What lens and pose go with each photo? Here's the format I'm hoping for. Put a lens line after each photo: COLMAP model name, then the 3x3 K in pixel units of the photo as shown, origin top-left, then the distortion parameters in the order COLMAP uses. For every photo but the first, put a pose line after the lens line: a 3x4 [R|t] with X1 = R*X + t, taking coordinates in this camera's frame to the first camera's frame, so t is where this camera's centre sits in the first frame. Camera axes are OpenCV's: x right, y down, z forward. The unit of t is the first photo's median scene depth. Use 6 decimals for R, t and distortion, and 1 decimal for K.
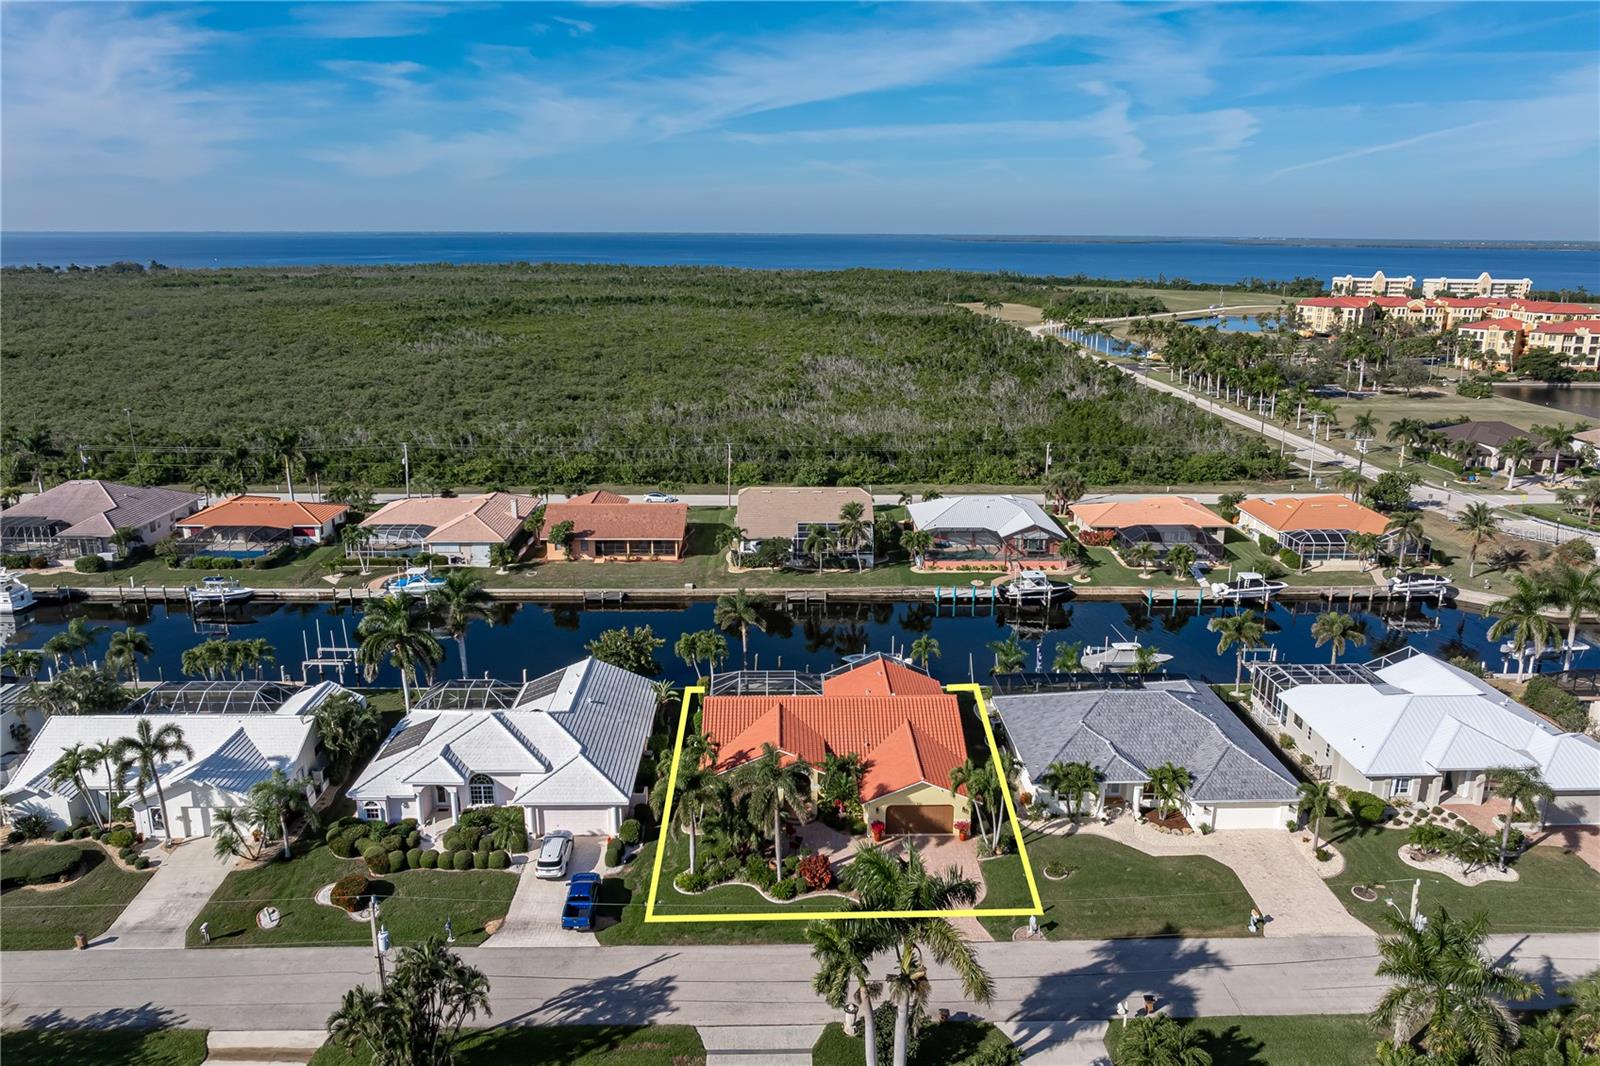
lens RADIAL K [[1120.9, 0, 802.8], [0, 1120.9, 535.3], [0, 0, 1]] dist [-0.024186, 0.007162]
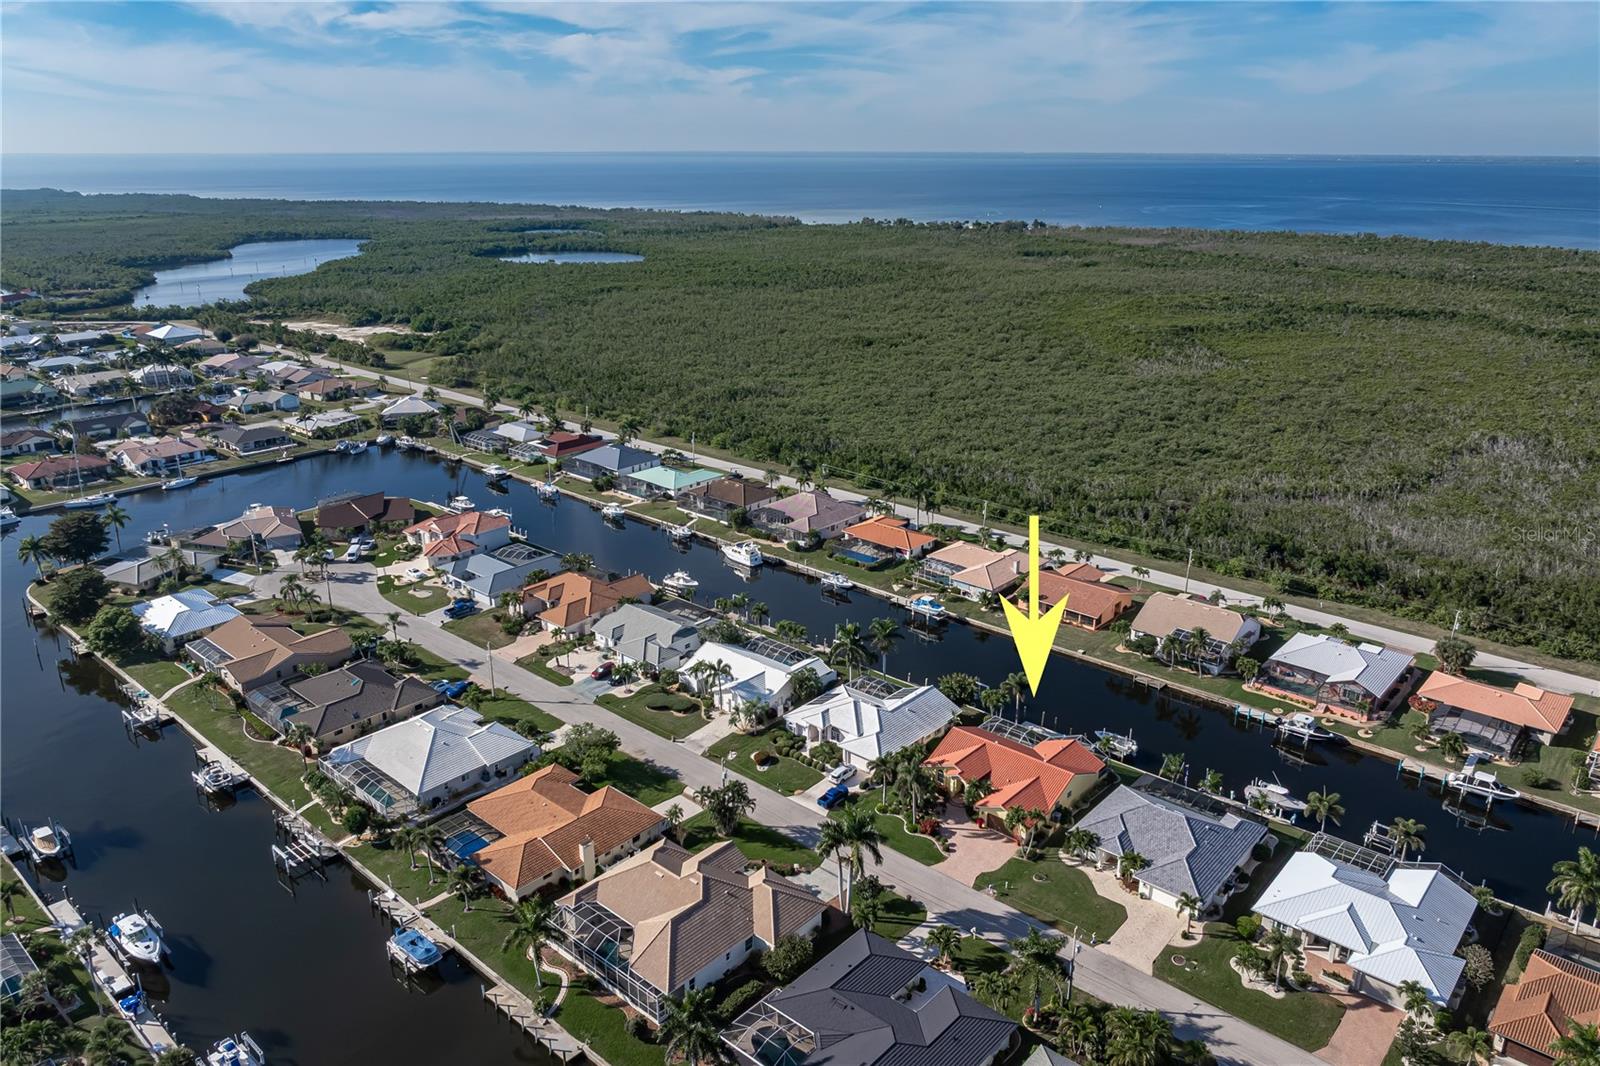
lens RADIAL K [[1120.9, 0, 802.8], [0, 1120.9, 535.3], [0, 0, 1]] dist [-0.024186, 0.007162]
pose [[0.730776, 0.217503, -0.647039, 0.596530], [-0.174109, 0.975918, 0.131415, -0.253945], [0.660040, 0.016620, 0.751046, -0.396550]]
